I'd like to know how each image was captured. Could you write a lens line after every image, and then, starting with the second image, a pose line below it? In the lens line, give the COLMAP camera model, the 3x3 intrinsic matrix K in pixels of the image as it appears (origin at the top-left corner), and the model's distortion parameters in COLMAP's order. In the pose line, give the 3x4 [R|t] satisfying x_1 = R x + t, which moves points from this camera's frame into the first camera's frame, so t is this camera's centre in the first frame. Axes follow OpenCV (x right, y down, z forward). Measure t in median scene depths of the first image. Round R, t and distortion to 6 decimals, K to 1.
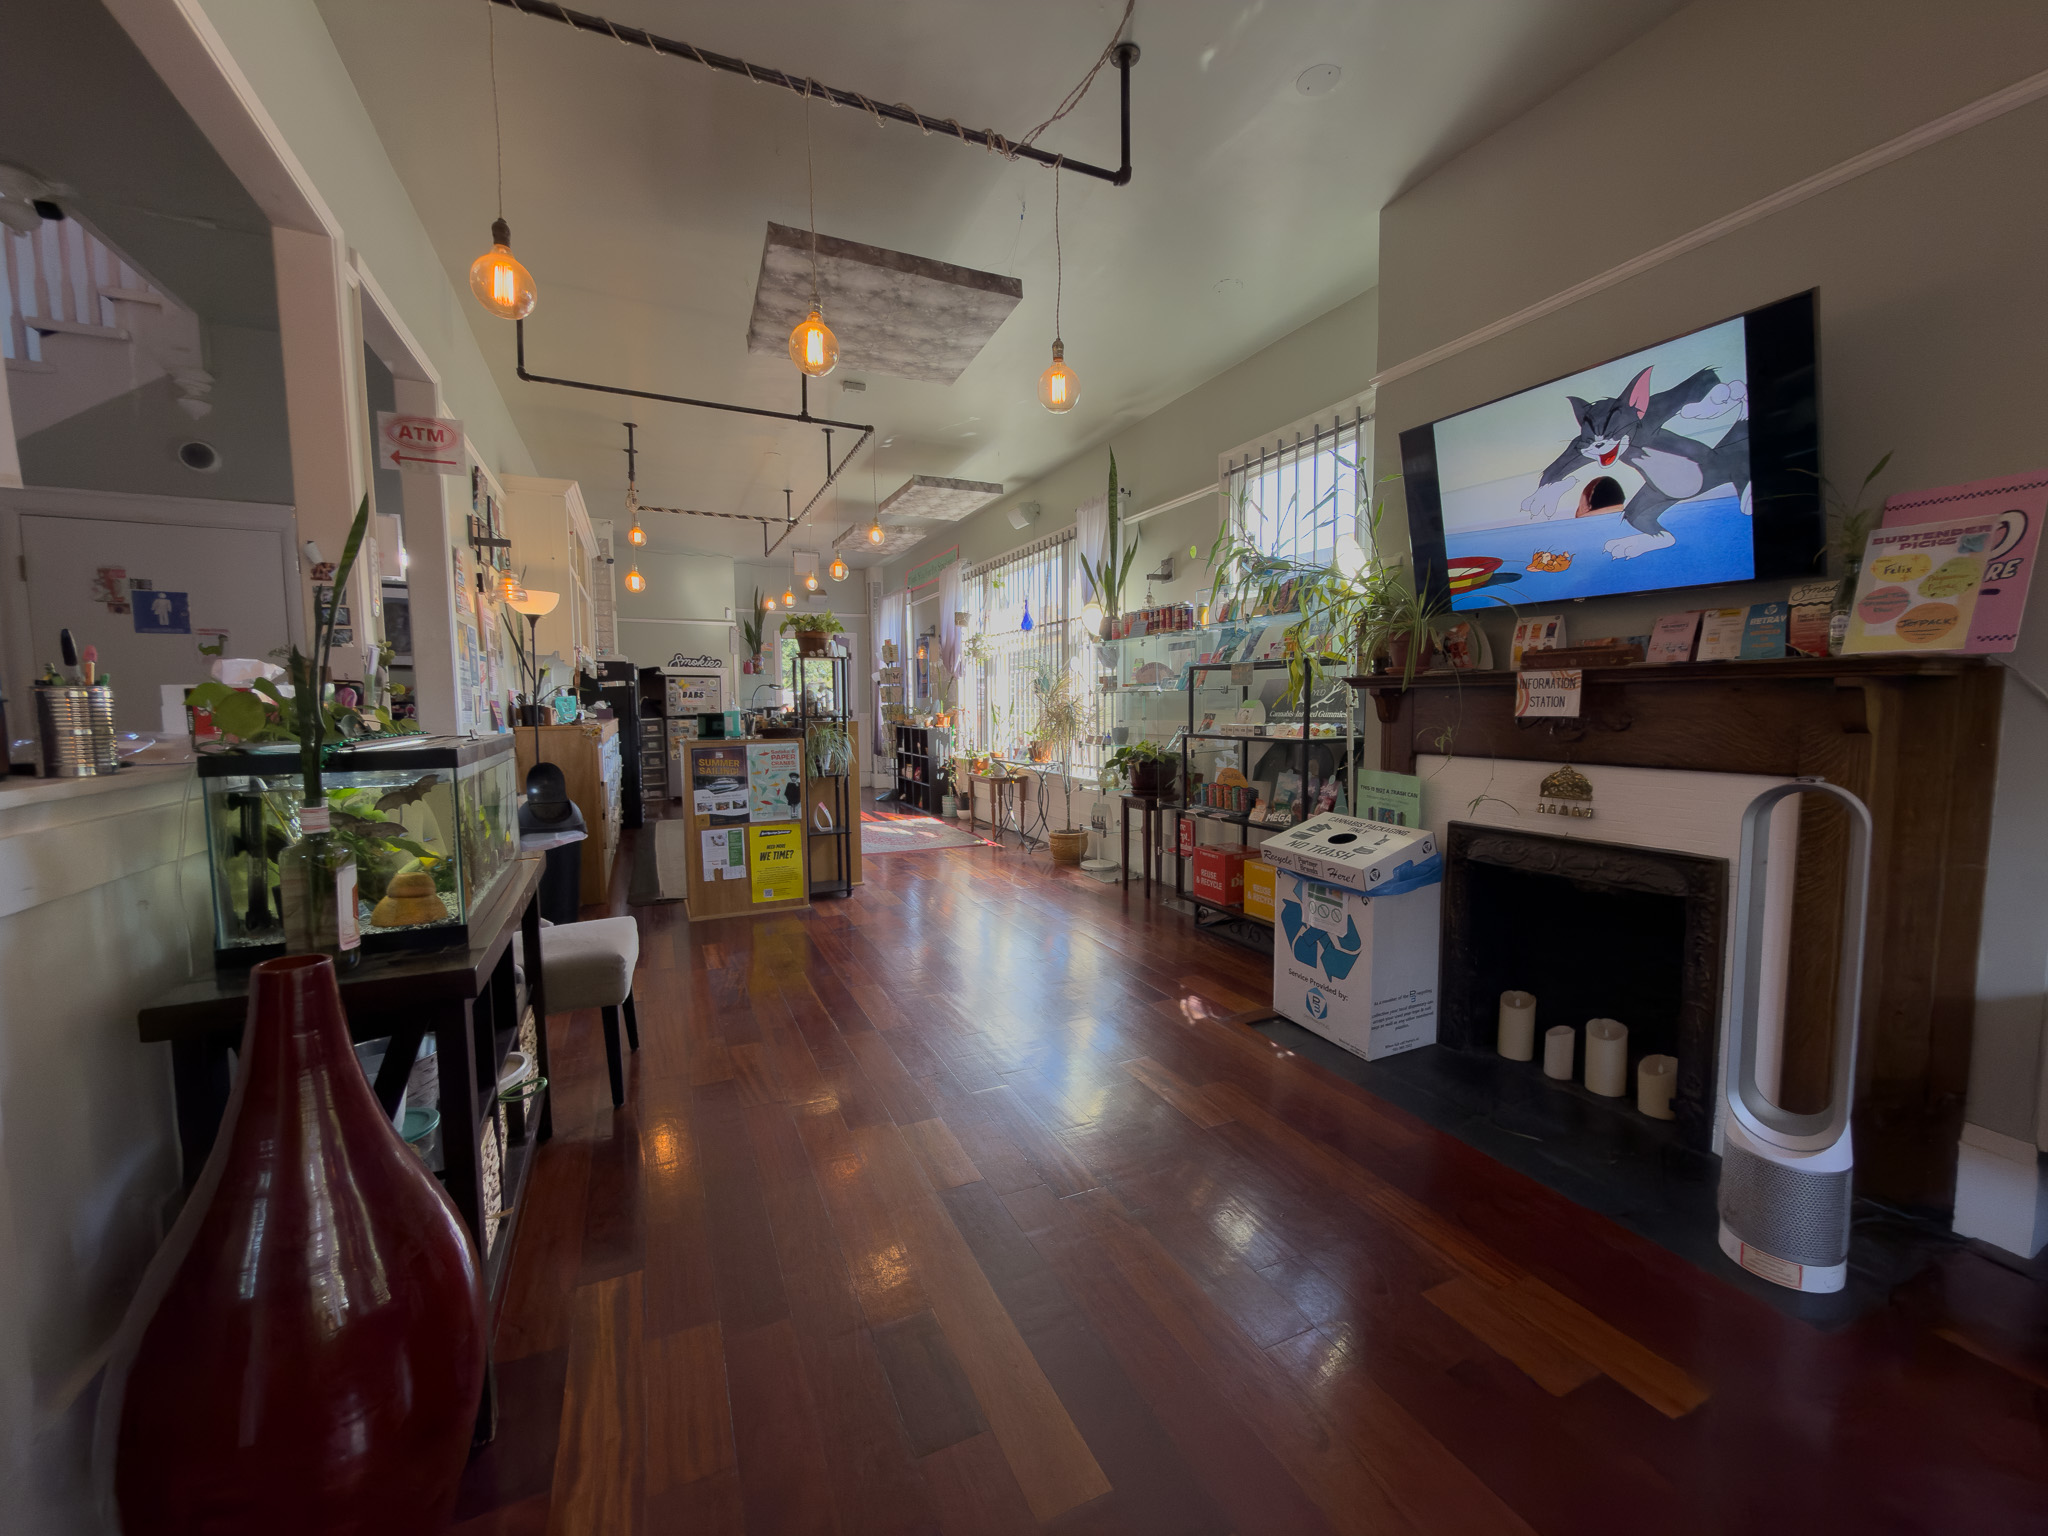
lens RADIAL K [[827.4, 0, 1015.3], [0, 827.4, 764.7], [0, 0, 1]] dist [0.003775, 0.000137]
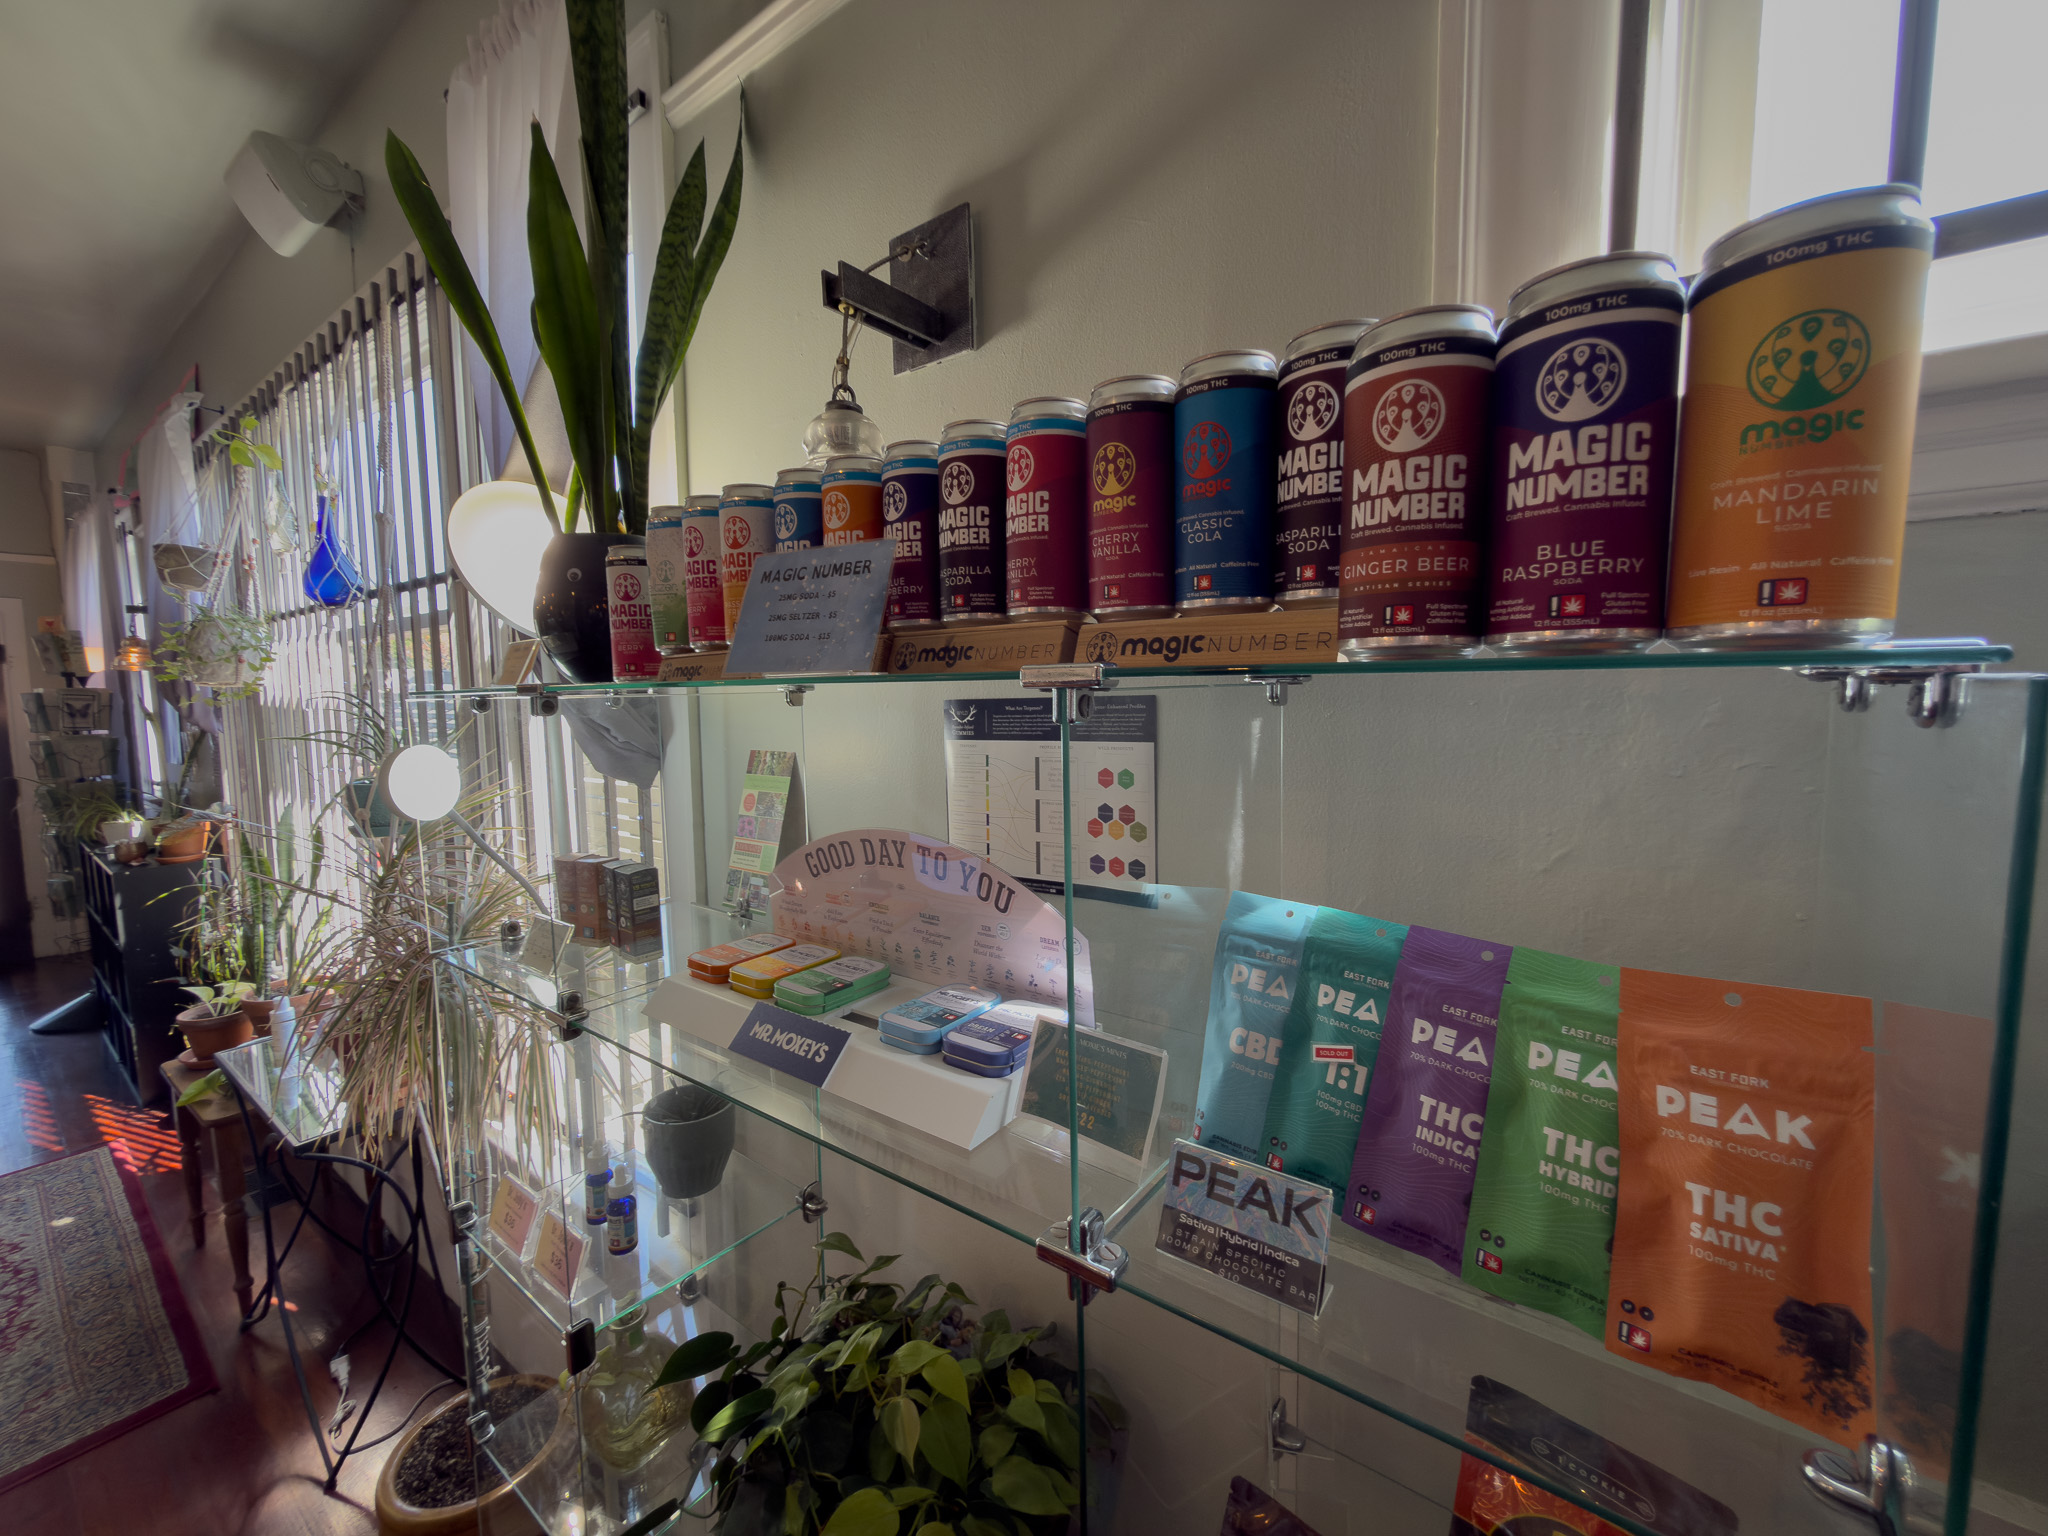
lens RADIAL K [[827.4, 0, 1015.3], [0, 827.4, 764.7], [0, 0, 1]] dist [0.003775, 0.000137]
pose [[0.880785, -0.054555, 0.470363, 0.112047], [0.048384, 0.998511, 0.025209, -0.137663], [-0.471037, 0.000555, 0.882113, 0.846845]]
